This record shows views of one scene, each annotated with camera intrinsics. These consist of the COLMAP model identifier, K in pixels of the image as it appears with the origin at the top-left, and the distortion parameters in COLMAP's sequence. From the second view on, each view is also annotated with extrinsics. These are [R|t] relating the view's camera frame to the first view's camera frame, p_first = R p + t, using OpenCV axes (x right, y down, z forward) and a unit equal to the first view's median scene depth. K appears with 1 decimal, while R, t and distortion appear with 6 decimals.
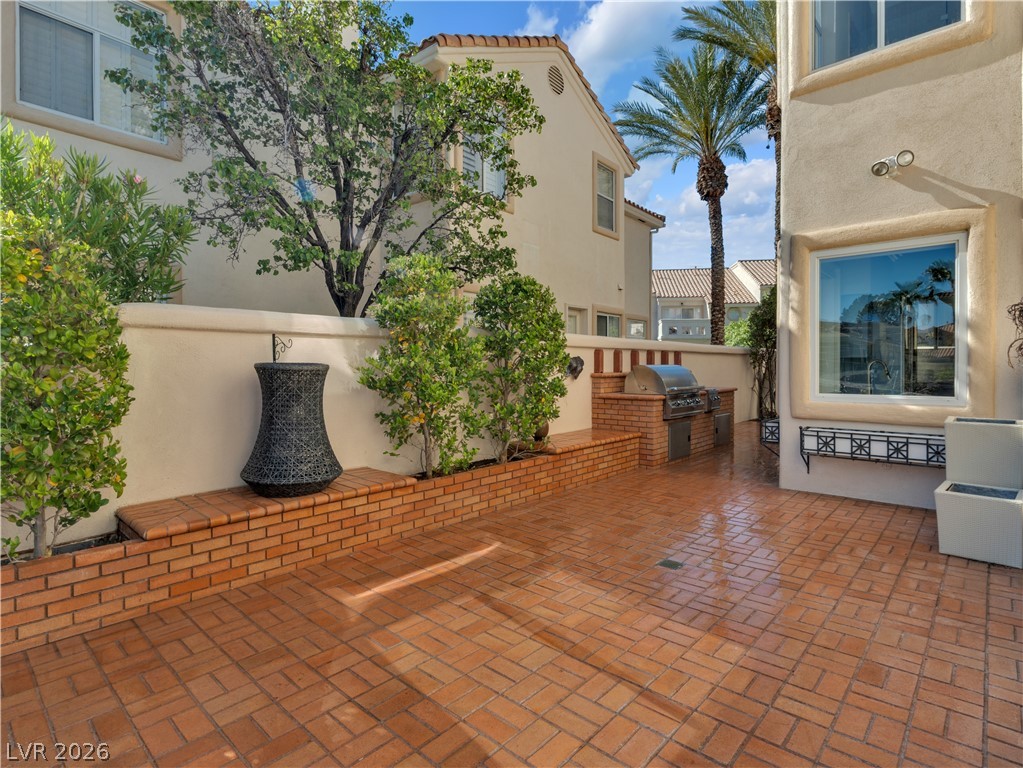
lens RADIAL K [[529.2, 0, 510.5], [0, 529.2, 376.3], [0, 0, 1]] dist [-0.010420, 0.005255]
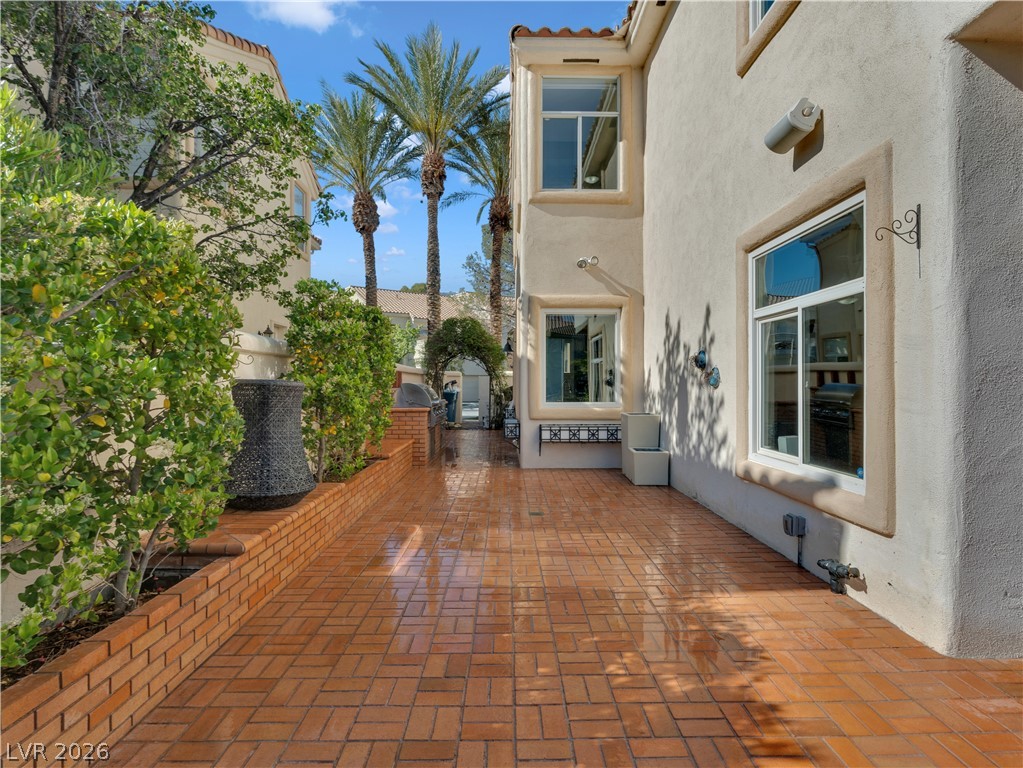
lens RADIAL K [[529.2, 0, 510.6], [0, 529.2, 390.7], [0, 0, 1]] dist [-0.010420, 0.005255]
pose [[0.735875, -0.005181, 0.677098, -0.556630], [0.010212, 0.999942, -0.003447, 0.003770], [-0.677041, 0.009451, 0.735885, -0.054363]]
